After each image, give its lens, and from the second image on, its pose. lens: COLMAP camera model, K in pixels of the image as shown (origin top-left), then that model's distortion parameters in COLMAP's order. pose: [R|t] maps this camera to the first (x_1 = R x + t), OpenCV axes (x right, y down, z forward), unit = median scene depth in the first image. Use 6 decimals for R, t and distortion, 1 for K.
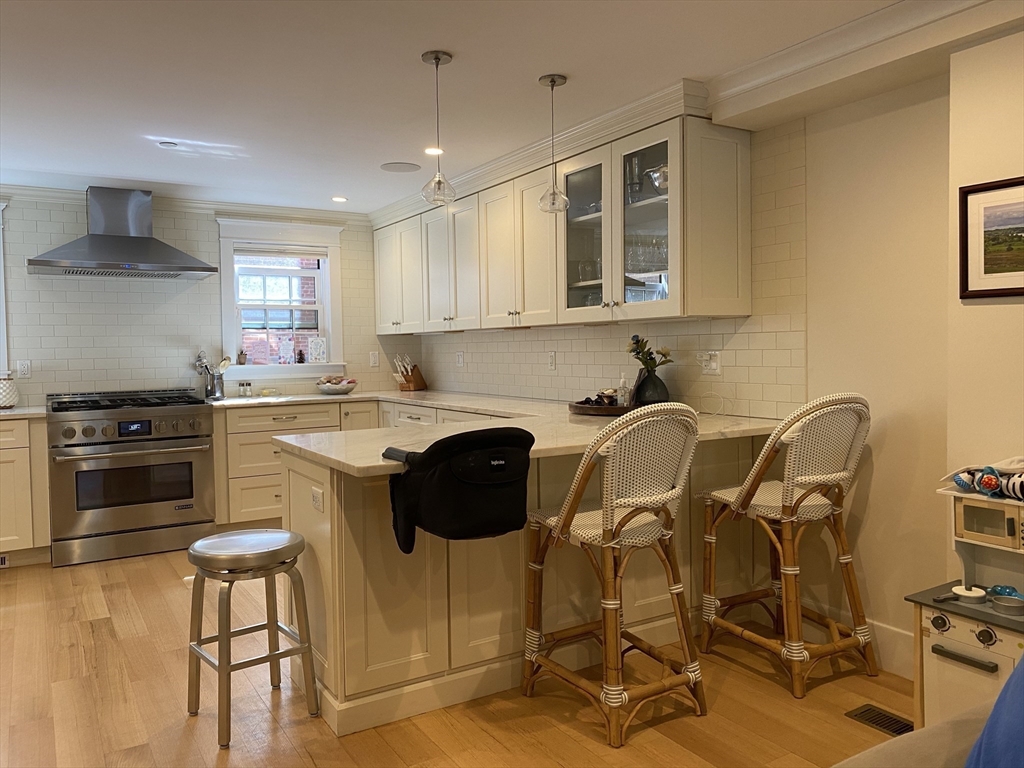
lens RADIAL K [[783.9, 0, 512.0], [0, 783.9, 384.0], [0, 0, 1]] dist [0.036094, -0.002946]
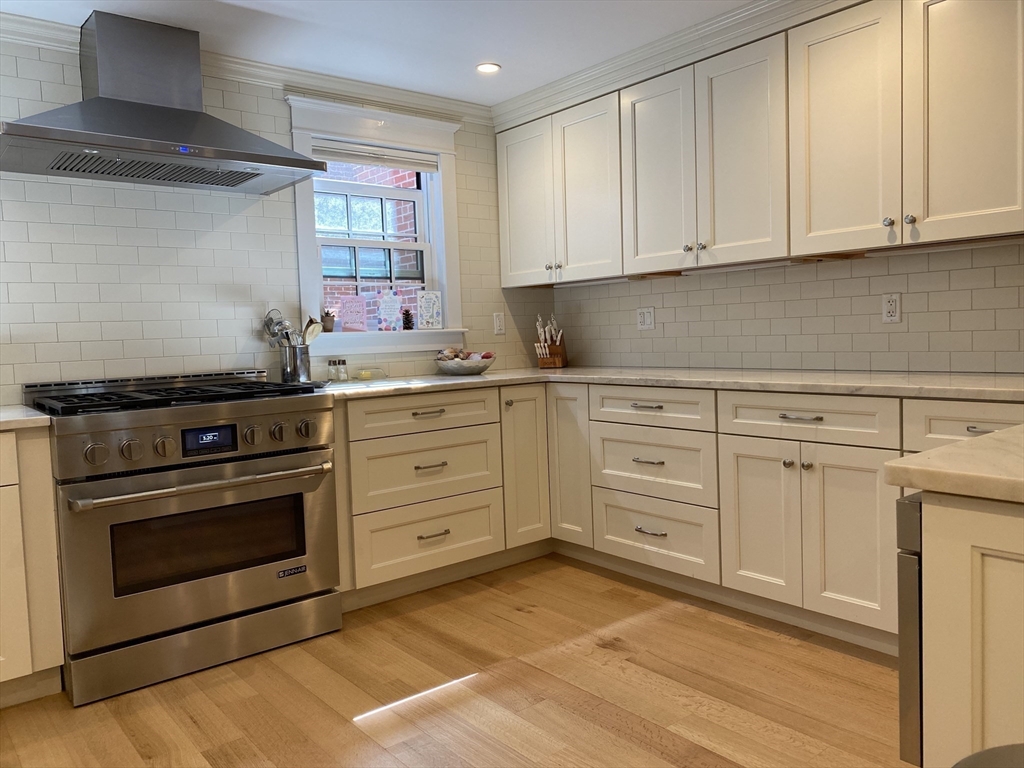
lens RADIAL K [[772.3, 0, 512.0], [0, 772.3, 384.0], [0, 0, 1]] dist [0.035183, -0.001711]
pose [[0.989319, -0.028588, 0.142936, -0.295542], [0.026194, 0.999484, 0.018605, 0.010221], [-0.143394, -0.014662, 0.989557, 0.366801]]
